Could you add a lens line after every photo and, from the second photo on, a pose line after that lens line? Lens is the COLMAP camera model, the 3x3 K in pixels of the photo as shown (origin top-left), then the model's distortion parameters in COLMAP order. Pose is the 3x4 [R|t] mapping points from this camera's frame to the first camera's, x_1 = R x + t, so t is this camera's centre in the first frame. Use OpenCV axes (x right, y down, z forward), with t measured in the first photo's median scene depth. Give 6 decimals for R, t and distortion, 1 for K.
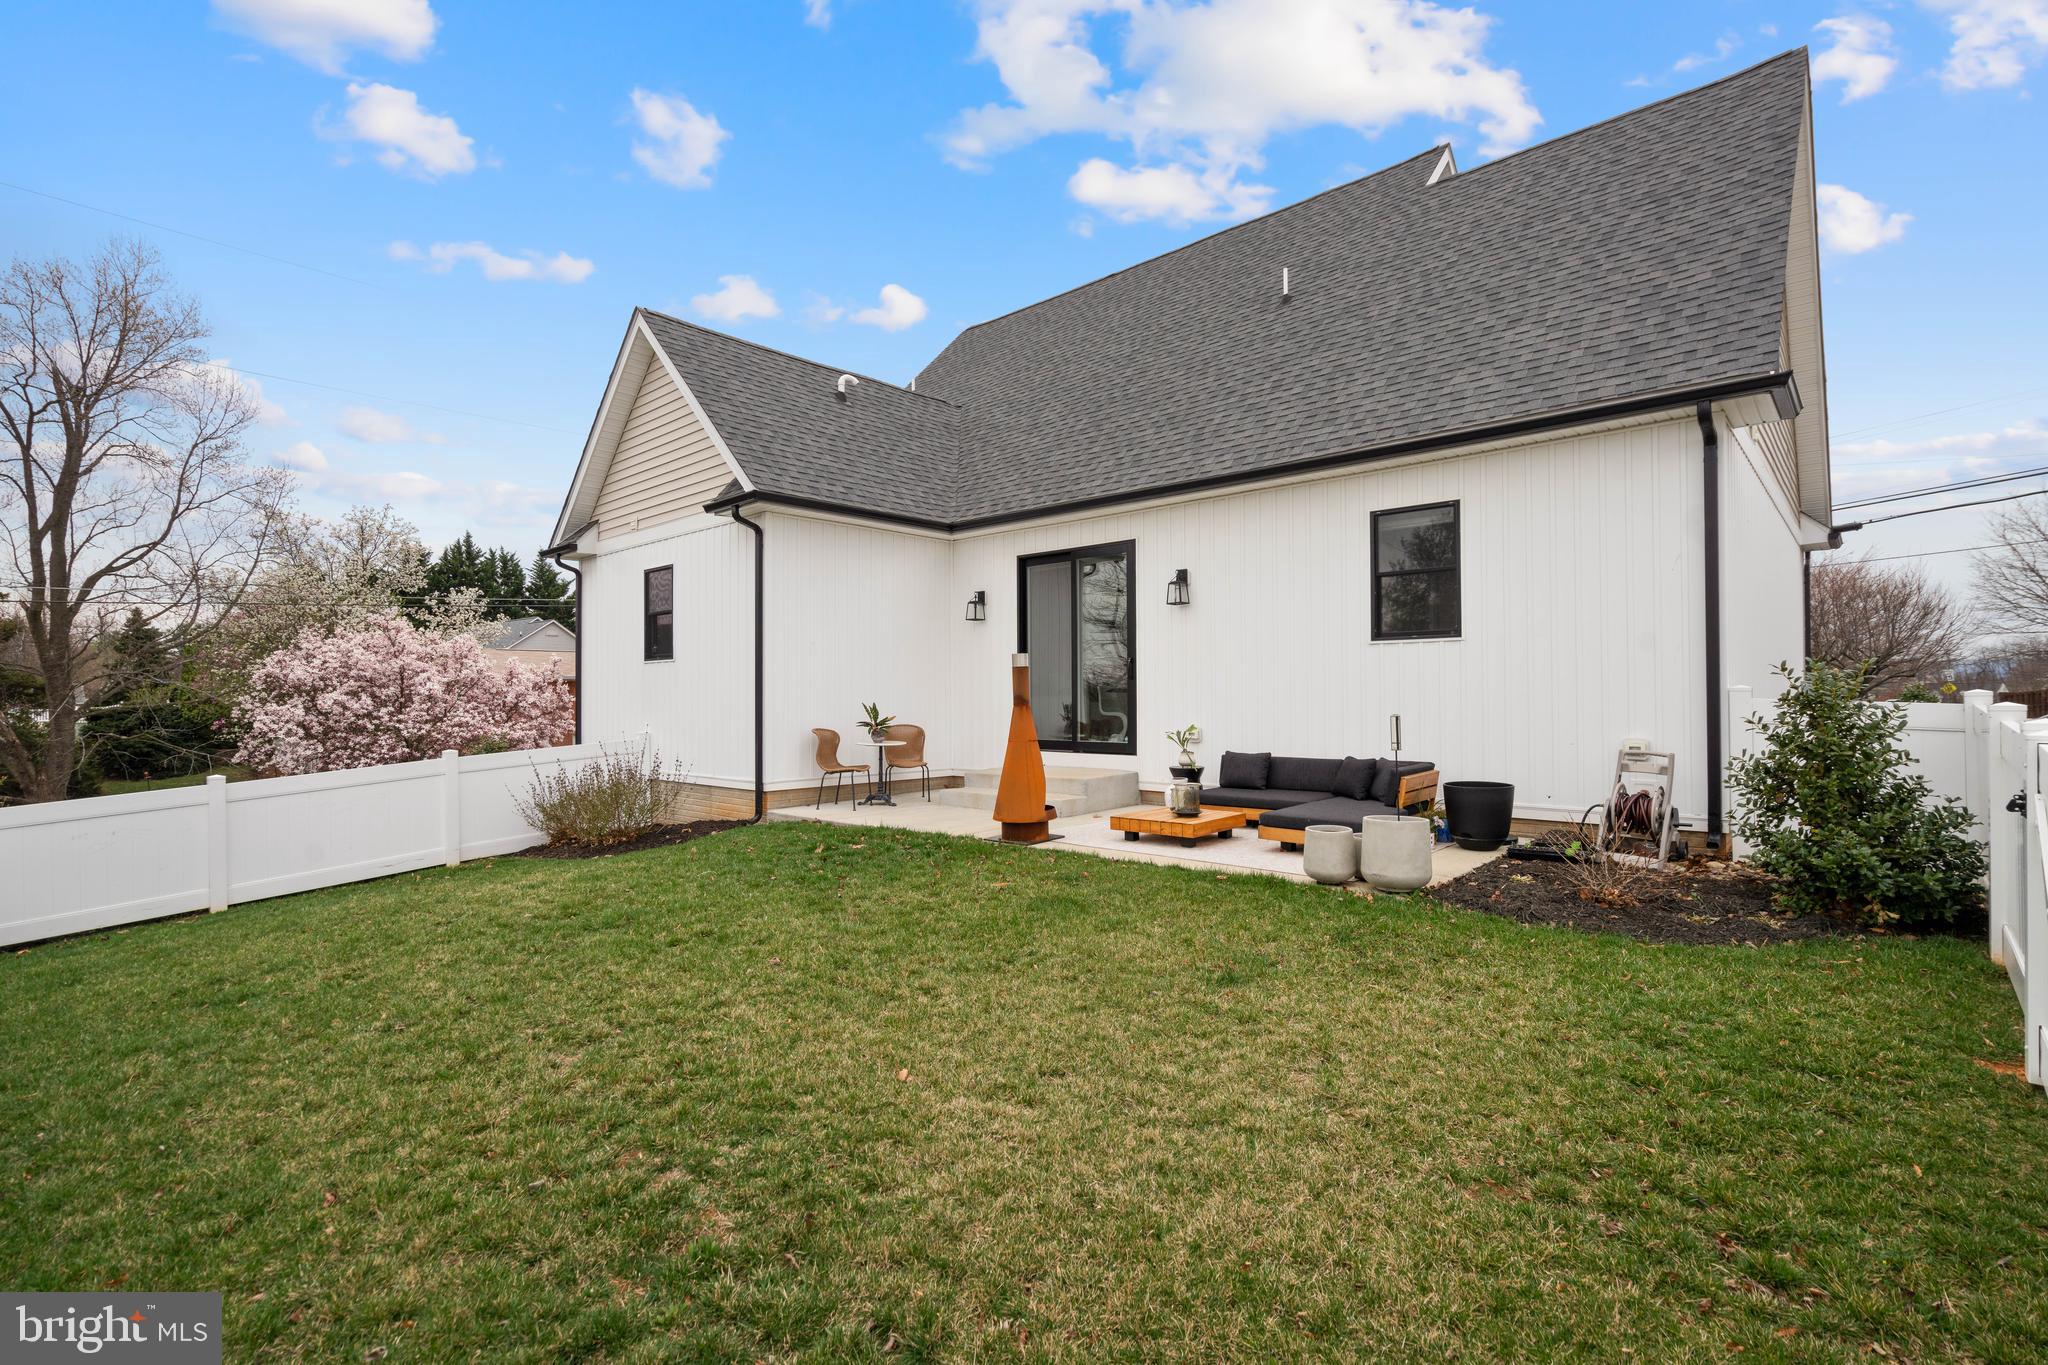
lens RADIAL K [[950.1, 0, 1014.7], [0, 950.1, 689.0], [0, 0, 1]] dist [0.001615, 0.000034]
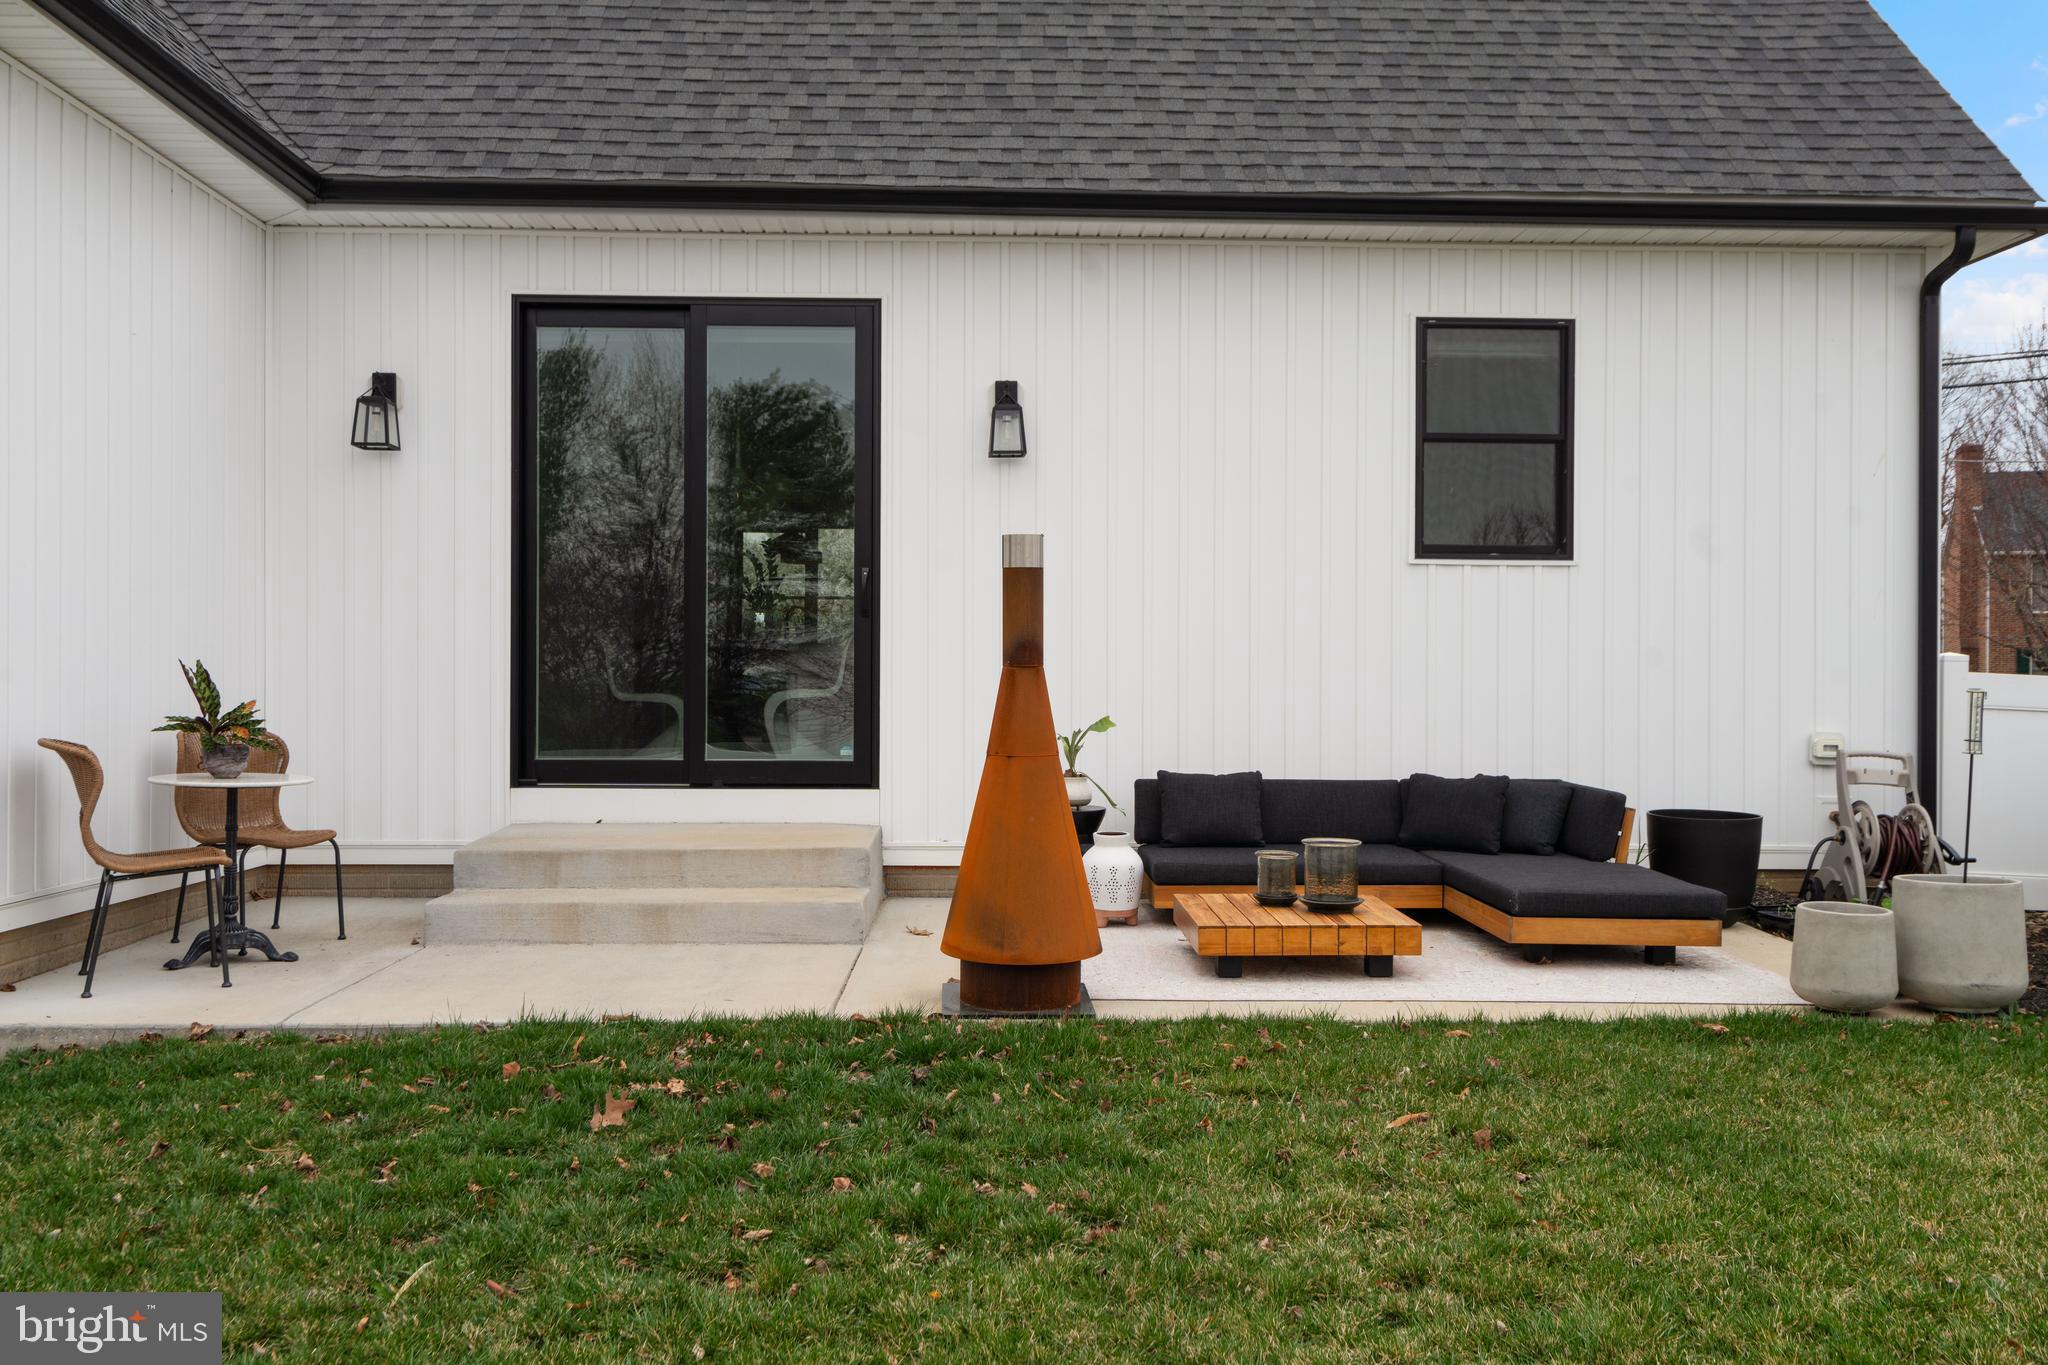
lens RADIAL K [[1741.9, 0, 1022.4], [0, 1741.9, 702.1], [0, 0, 1]] dist [-0.000273, 0.001208]
pose [[0.715685, -0.000458, 0.698423, -0.460162], [-0.017483, 0.999675, 0.018571, 0.015705], [-0.698205, -0.025502, 0.715444, 0.435406]]
